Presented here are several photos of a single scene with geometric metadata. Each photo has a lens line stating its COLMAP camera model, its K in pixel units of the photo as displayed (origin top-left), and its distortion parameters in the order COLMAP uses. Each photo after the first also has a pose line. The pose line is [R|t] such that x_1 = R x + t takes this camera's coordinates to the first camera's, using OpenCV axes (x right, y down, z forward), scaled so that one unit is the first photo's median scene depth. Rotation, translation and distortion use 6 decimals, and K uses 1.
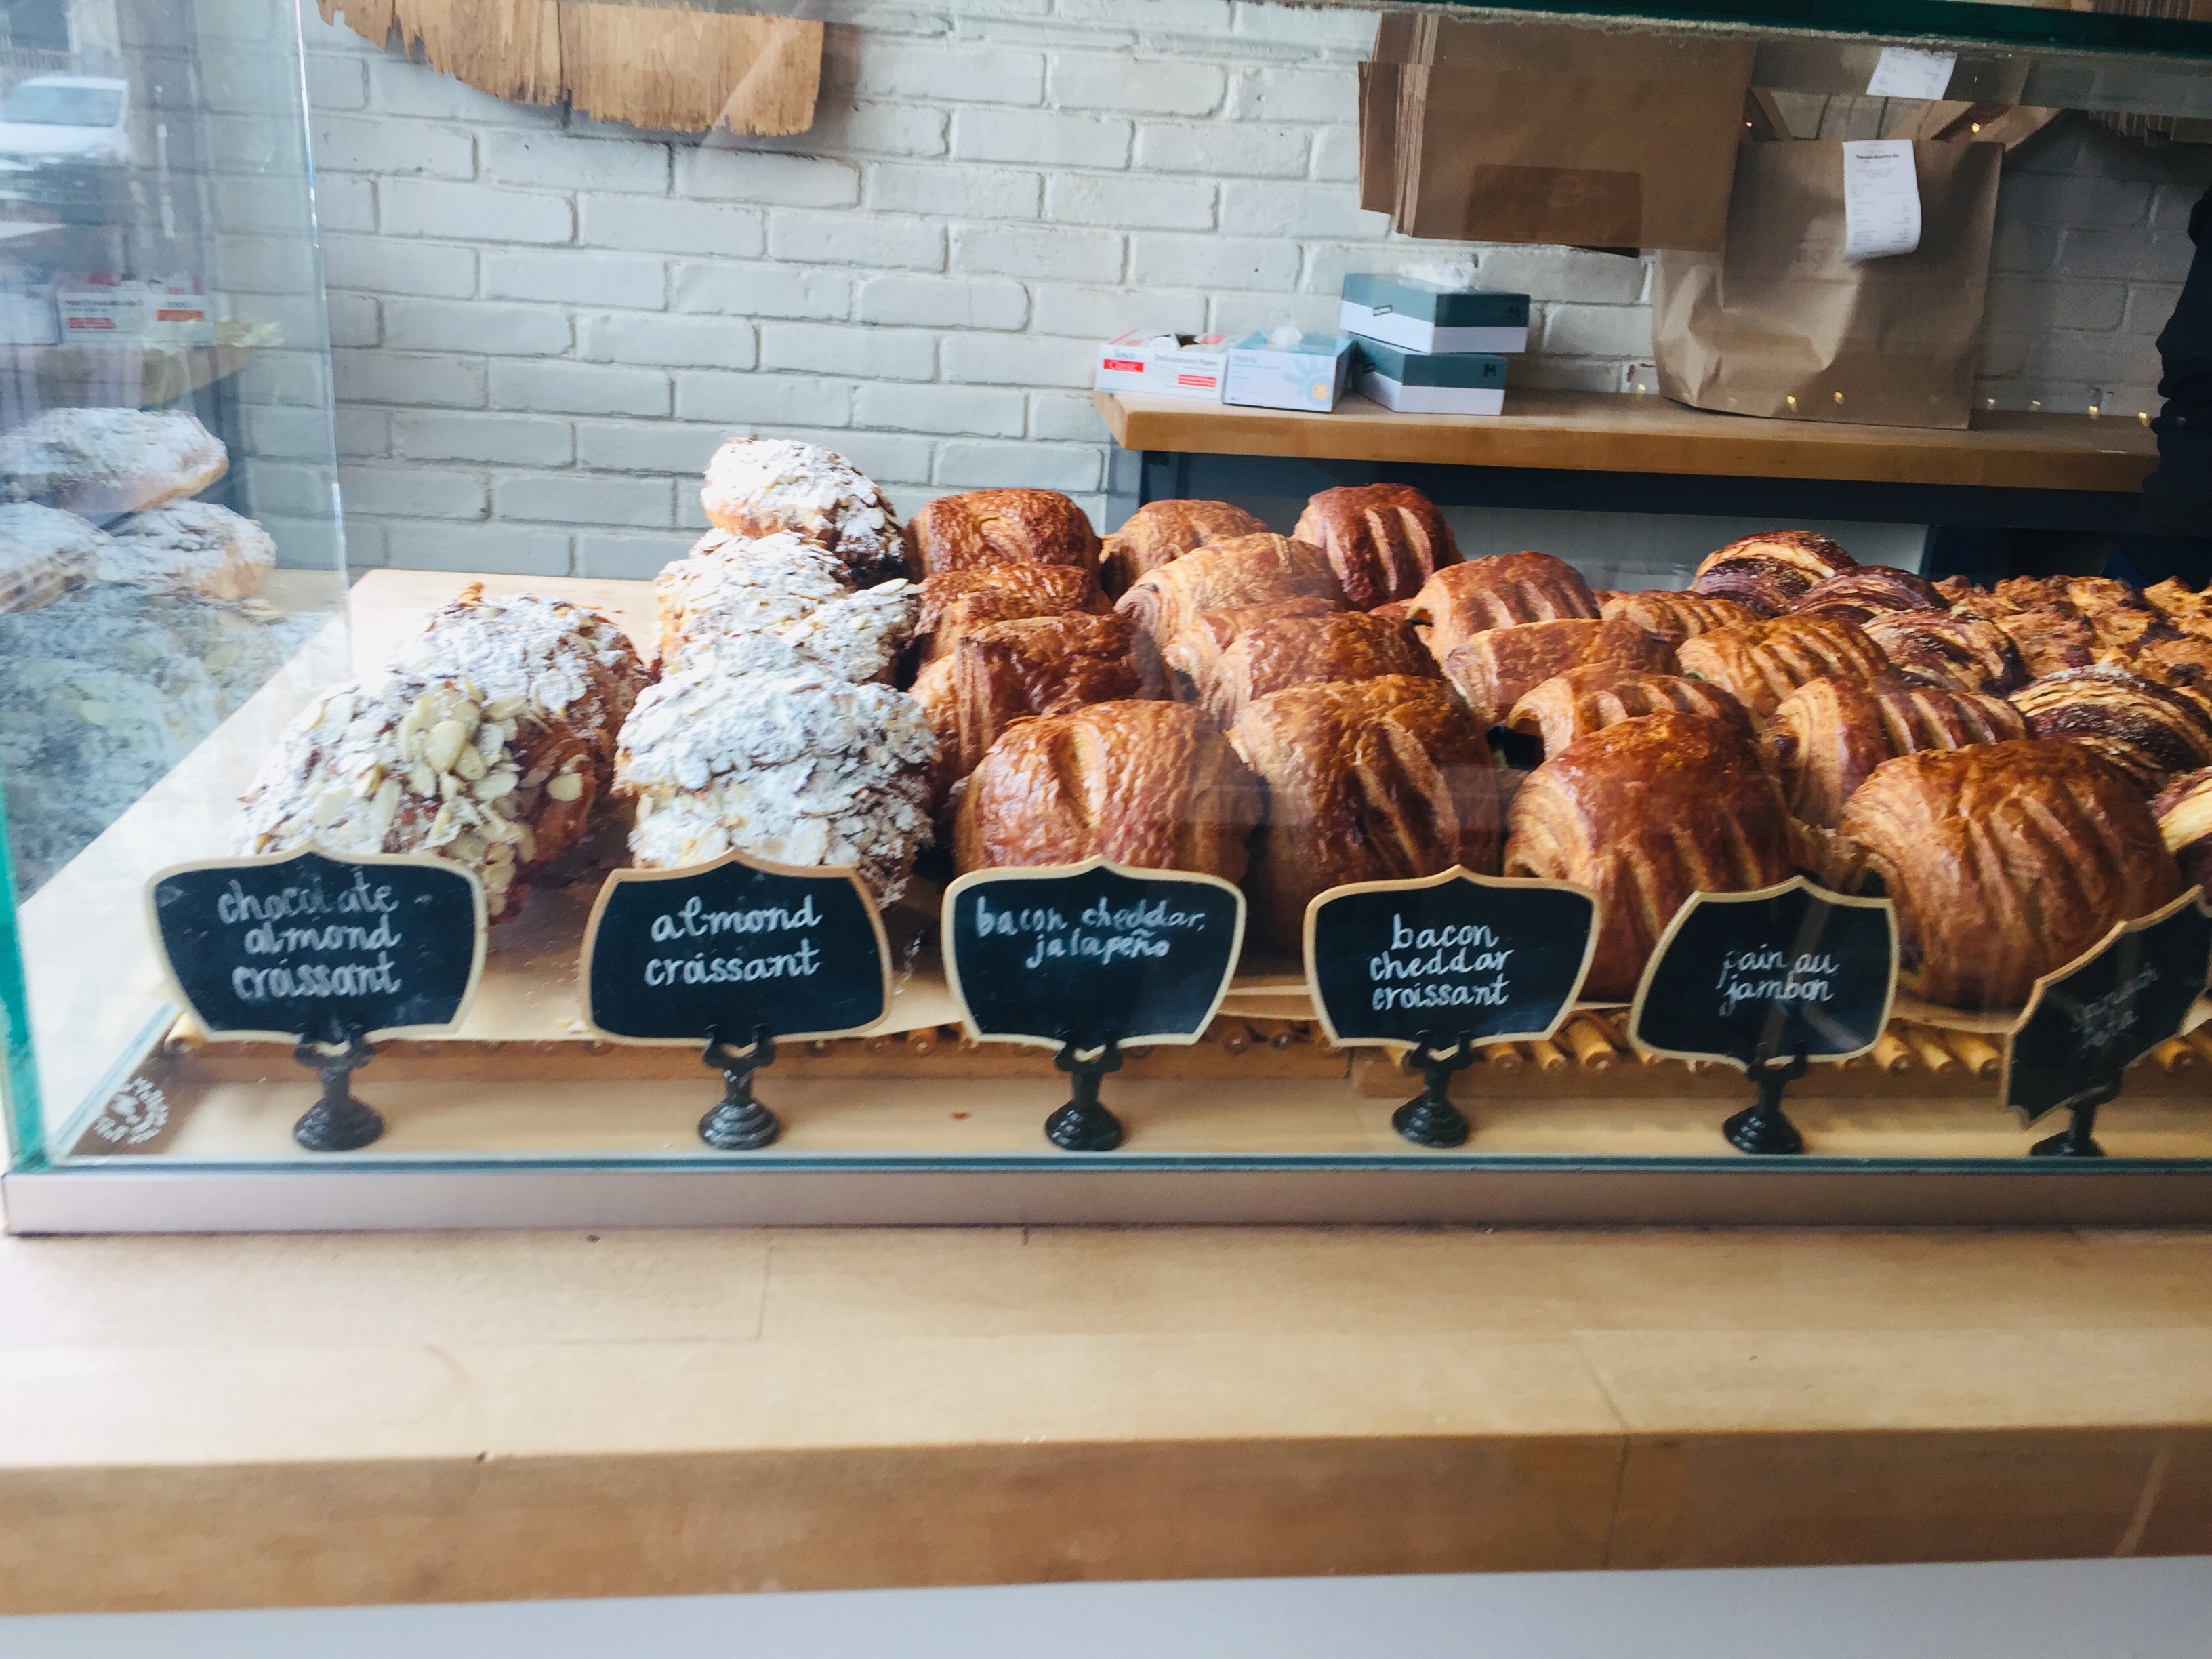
lens RADIAL K [[1839.3, 0, 1096.1], [0, 1839.3, 788.2], [0, 0, 1]] dist [0.046816, -0.082934]
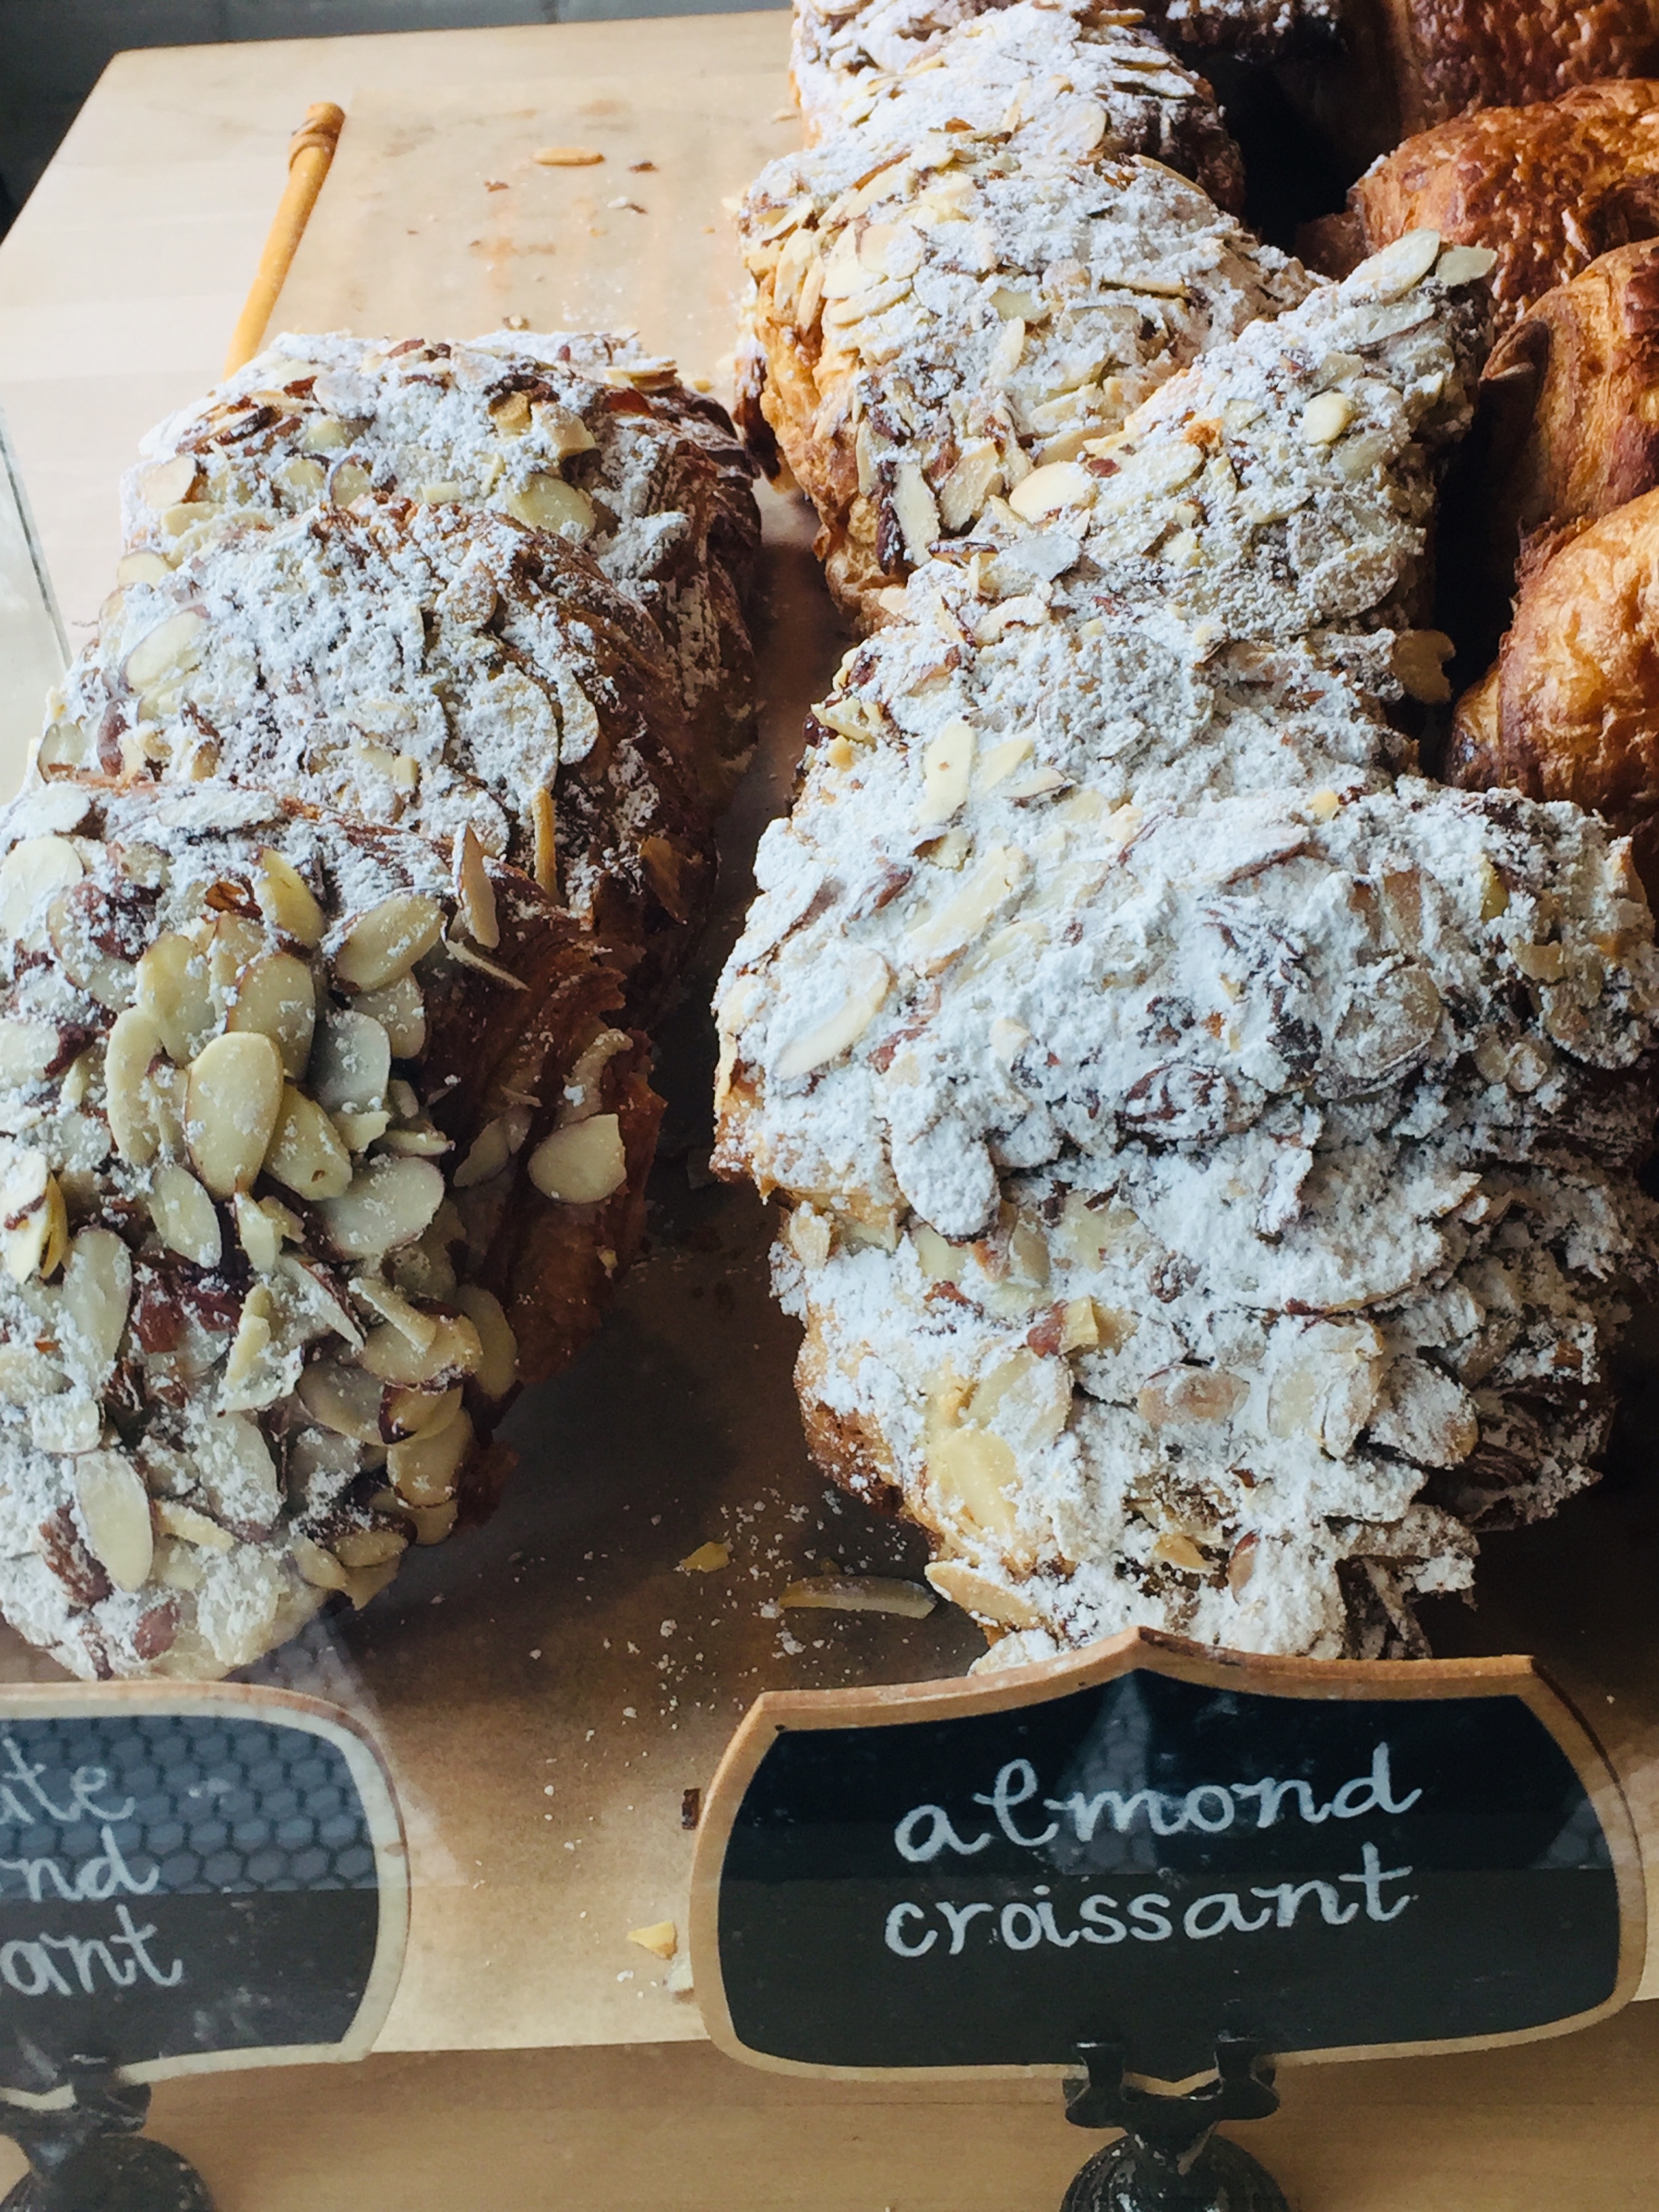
lens RADIAL K [[3078.2, 0, 829.5], [0, 3078.2, 1106.0], [0, 0, 1]] dist [-0.012963, 0.301666]
pose [[0.976576, -0.022006, -0.214047, -0.121208], [0.088347, 0.948050, 0.305607, -0.186699], [0.196202, -0.317358, 0.927787, 0.488953]]
